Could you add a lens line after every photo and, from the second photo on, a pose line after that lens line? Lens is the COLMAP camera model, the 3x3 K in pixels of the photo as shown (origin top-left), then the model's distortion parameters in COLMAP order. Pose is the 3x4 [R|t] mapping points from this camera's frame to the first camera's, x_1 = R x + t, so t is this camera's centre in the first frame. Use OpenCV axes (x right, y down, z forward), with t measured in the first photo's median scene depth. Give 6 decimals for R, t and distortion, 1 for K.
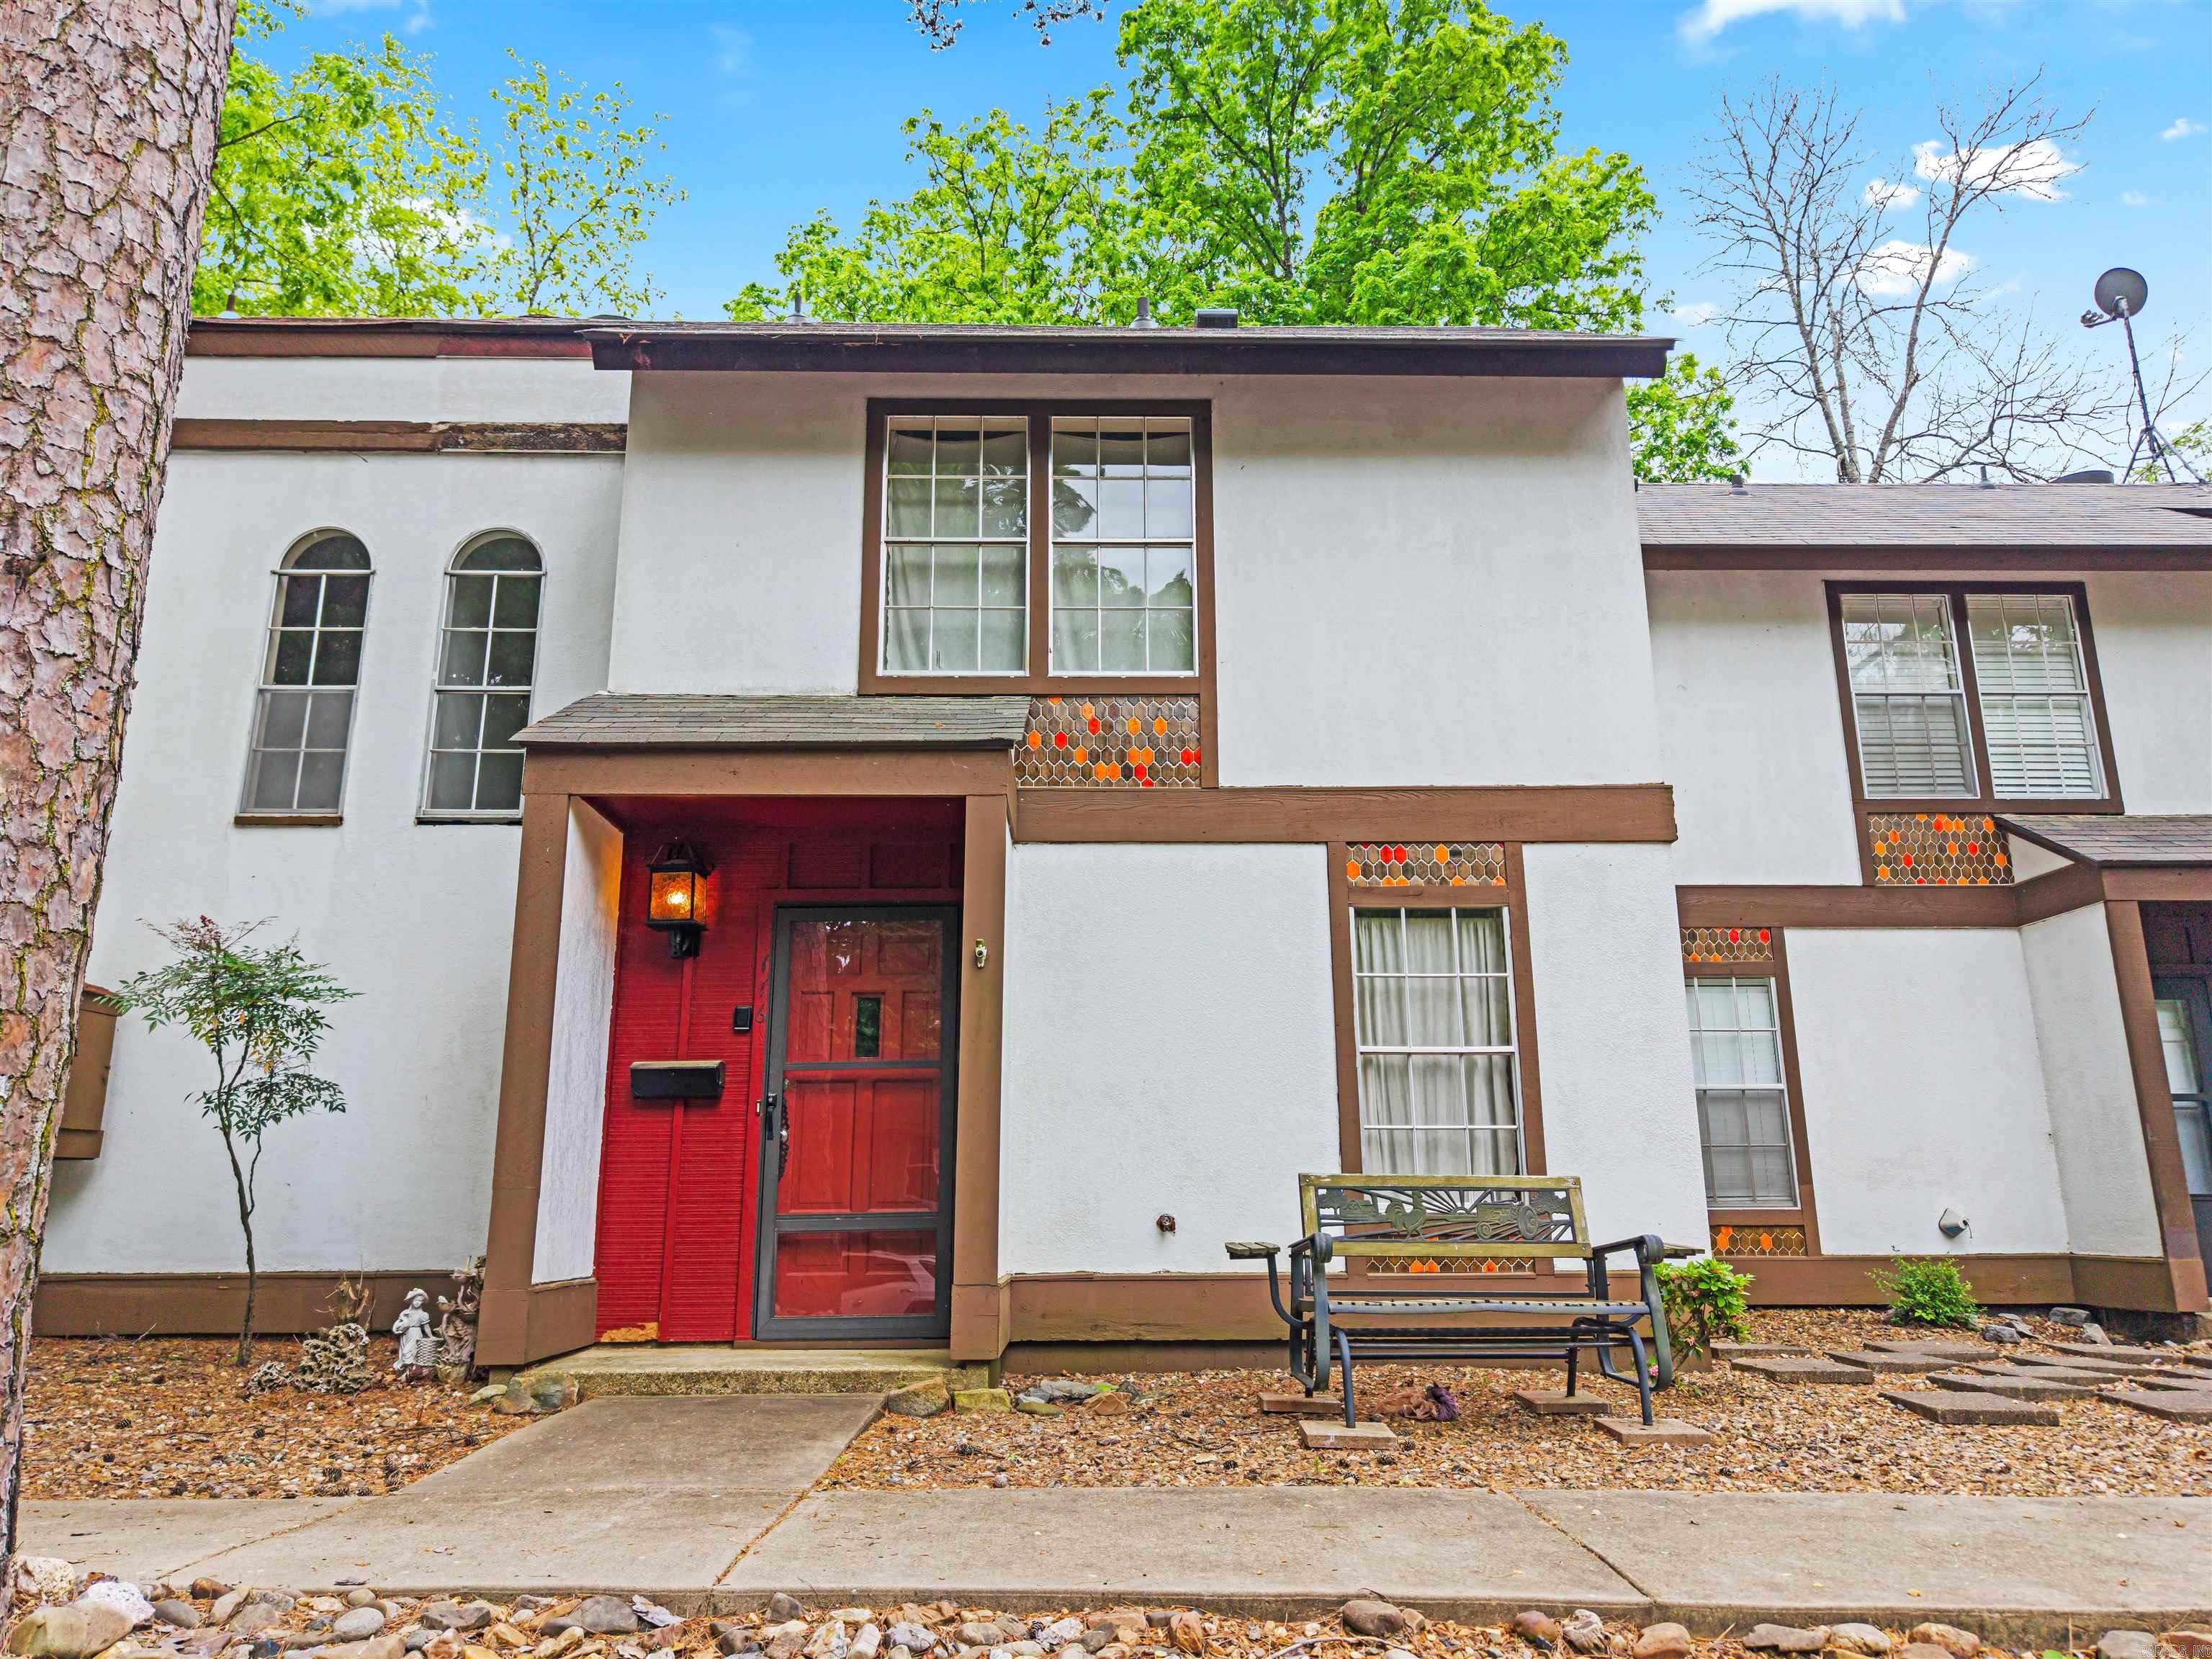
lens RADIAL K [[1492.1, 0, 1109.4], [0, 1492.1, 832.8], [0, 0, 1]] dist [0.002588, 0.006970]
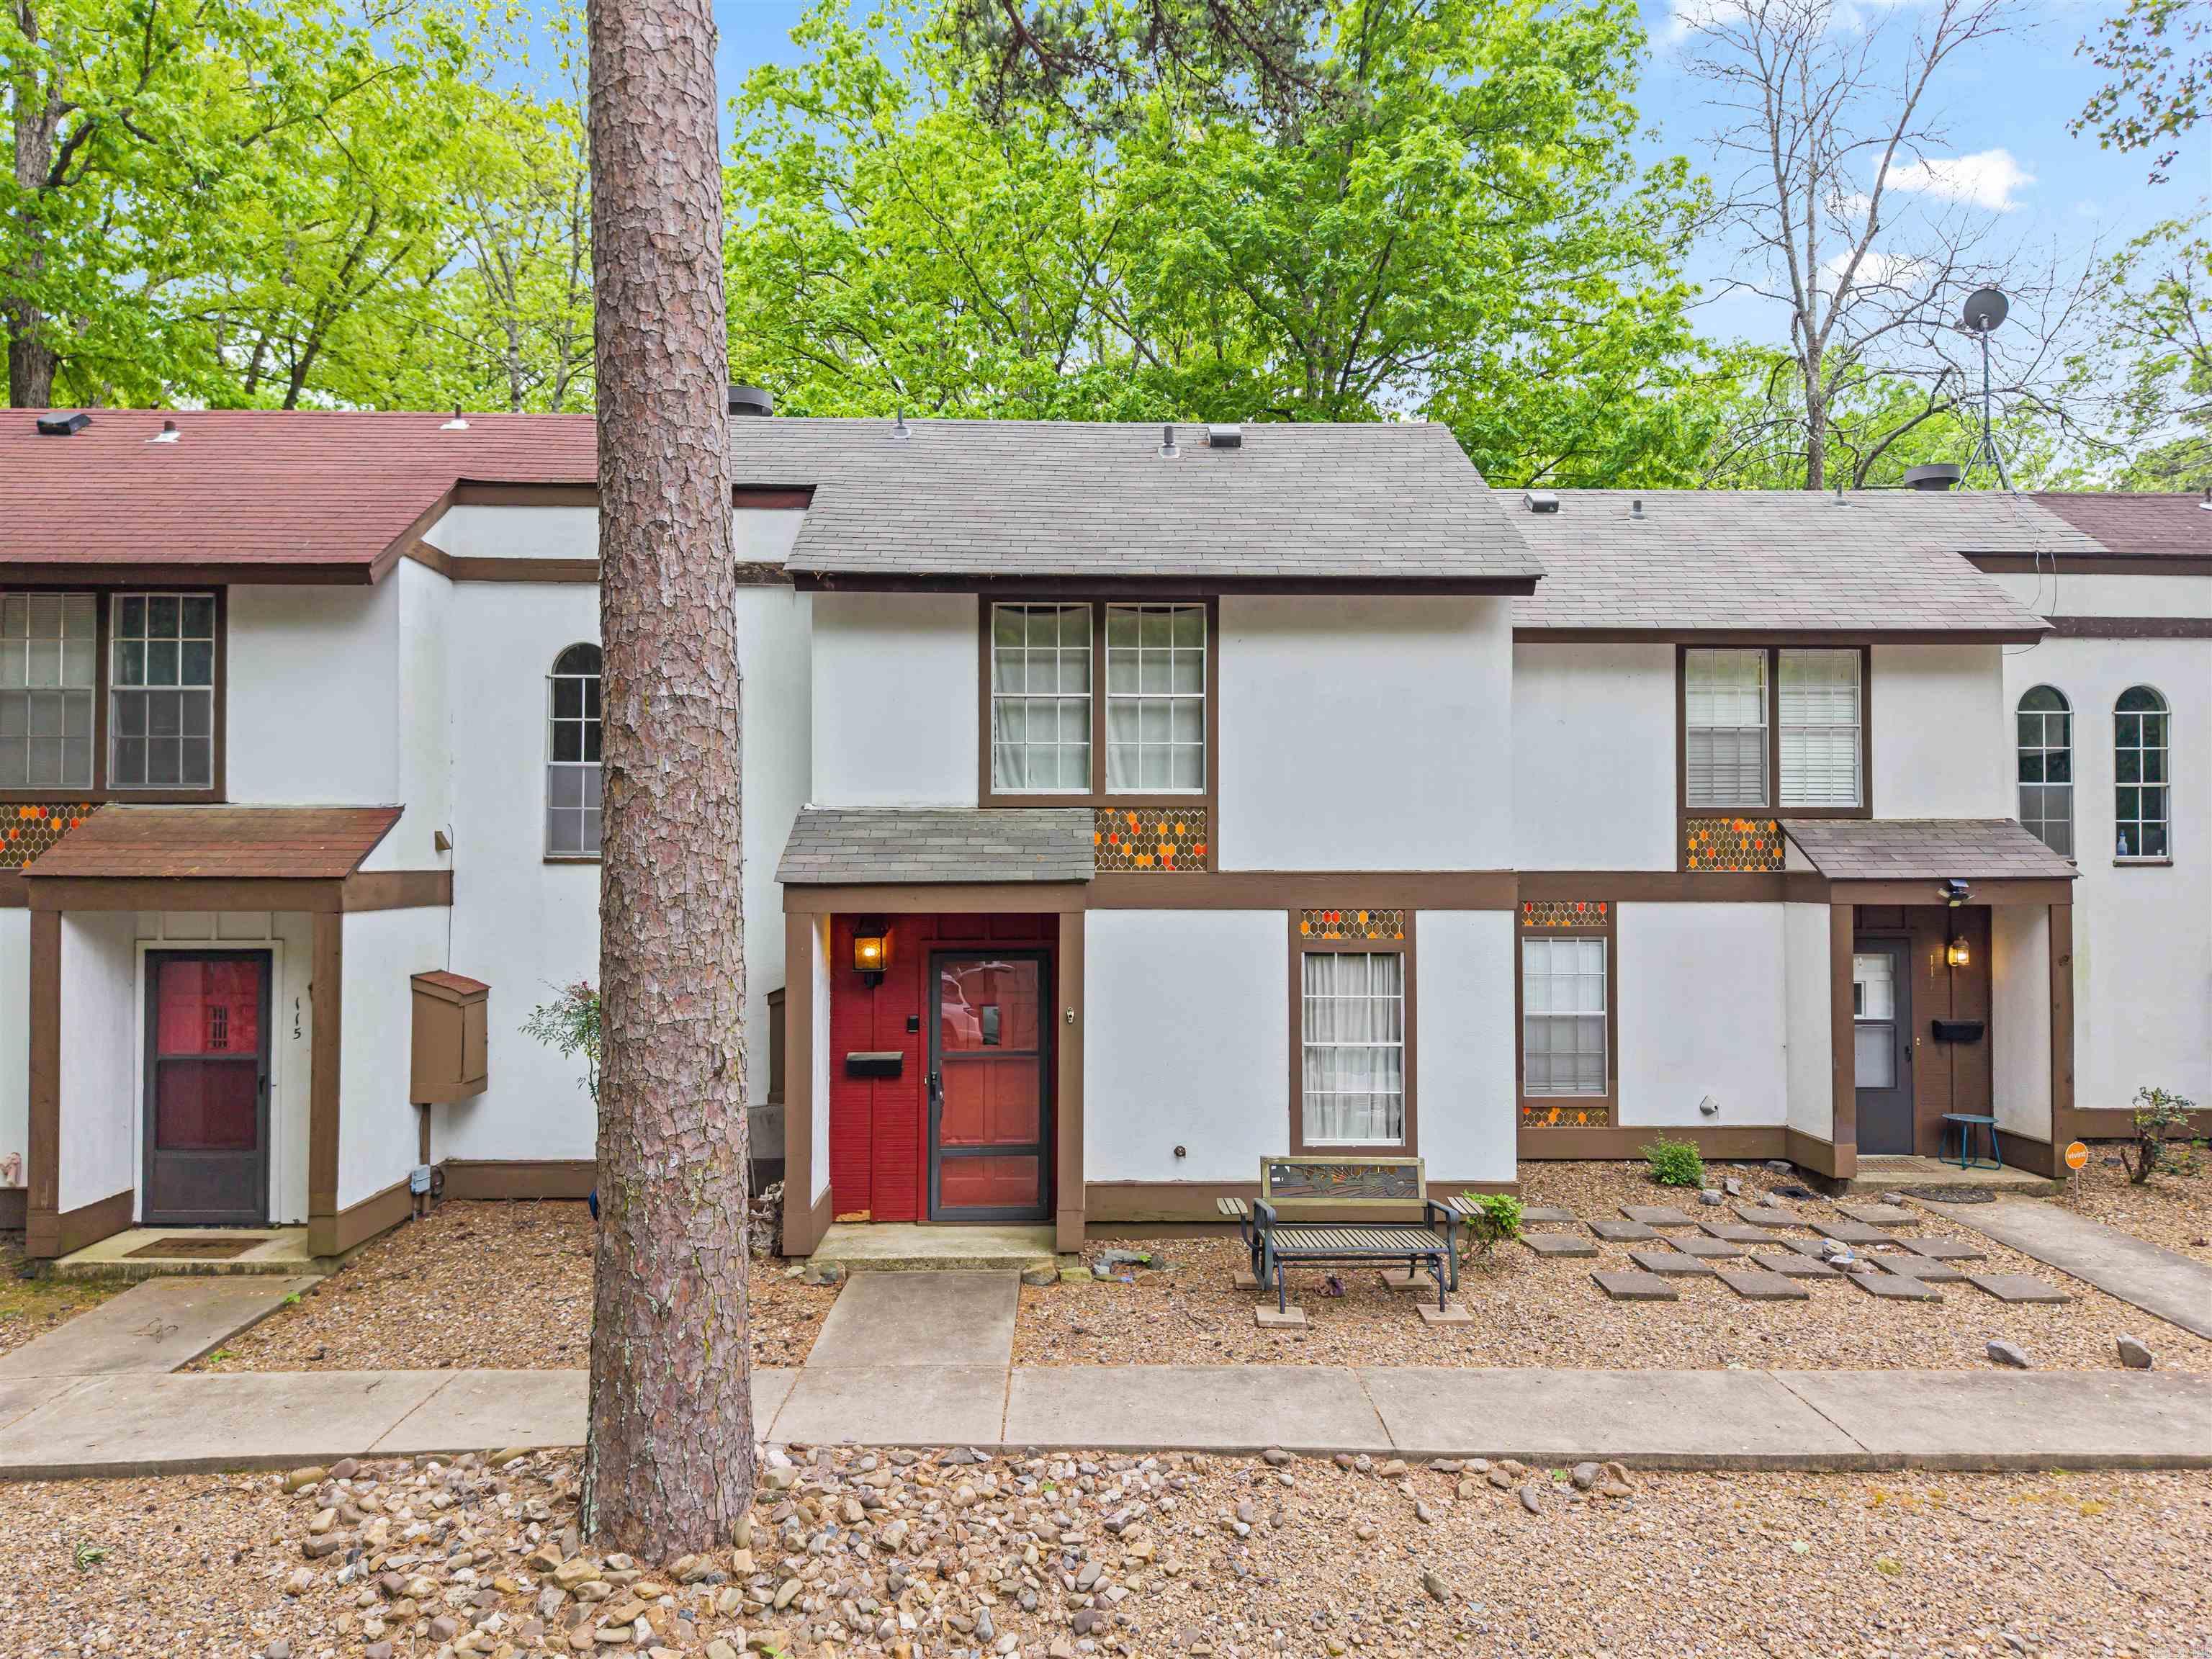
lens RADIAL K [[1477.1, 0, 1106.0], [0, 1477.1, 829.5], [0, 0, 1]] dist [0.010200, -0.002569]
pose [[0.999980, 0.005648, 0.002937, -0.043868], [-0.006157, 0.975349, 0.220582, -0.388476], [-0.001619, -0.220596, 0.975364, -0.435160]]
